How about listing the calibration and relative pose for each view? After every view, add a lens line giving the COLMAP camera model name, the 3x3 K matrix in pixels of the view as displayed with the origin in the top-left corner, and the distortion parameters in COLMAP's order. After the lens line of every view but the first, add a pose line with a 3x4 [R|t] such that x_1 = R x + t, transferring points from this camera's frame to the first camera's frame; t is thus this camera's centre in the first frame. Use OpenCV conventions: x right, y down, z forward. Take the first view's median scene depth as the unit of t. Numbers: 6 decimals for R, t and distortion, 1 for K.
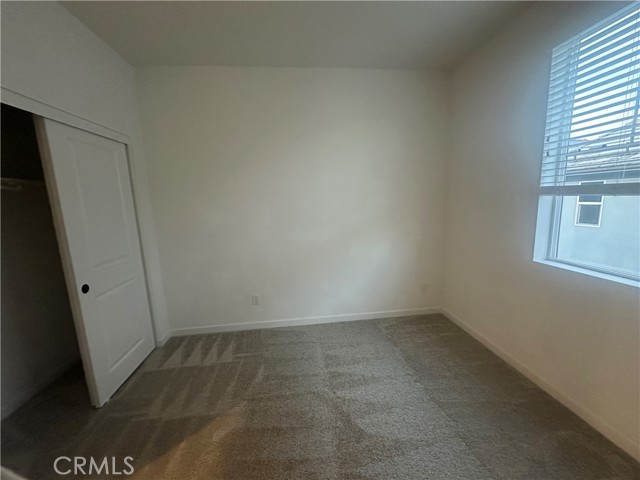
lens RADIAL K [[256.4, 0, 320.3], [0, 256.4, 240.9], [0, 0, 1]] dist [0.001597, 0.000784]
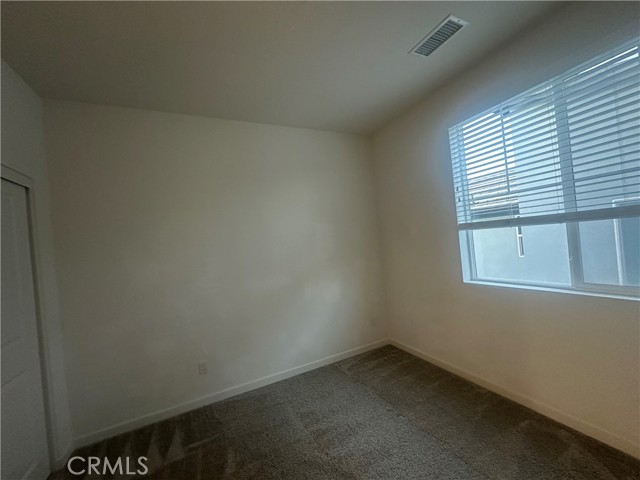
lens RADIAL K [[256.4, 0, 319.3], [0, 256.4, 240.9], [0, 0, 1]] dist [0.001597, 0.000784]
pose [[0.939923, -0.049995, 0.337707, -0.189240], [0.113241, 0.978870, -0.170264, 0.012179], [-0.322059, 0.198277, 0.925724, 0.027979]]
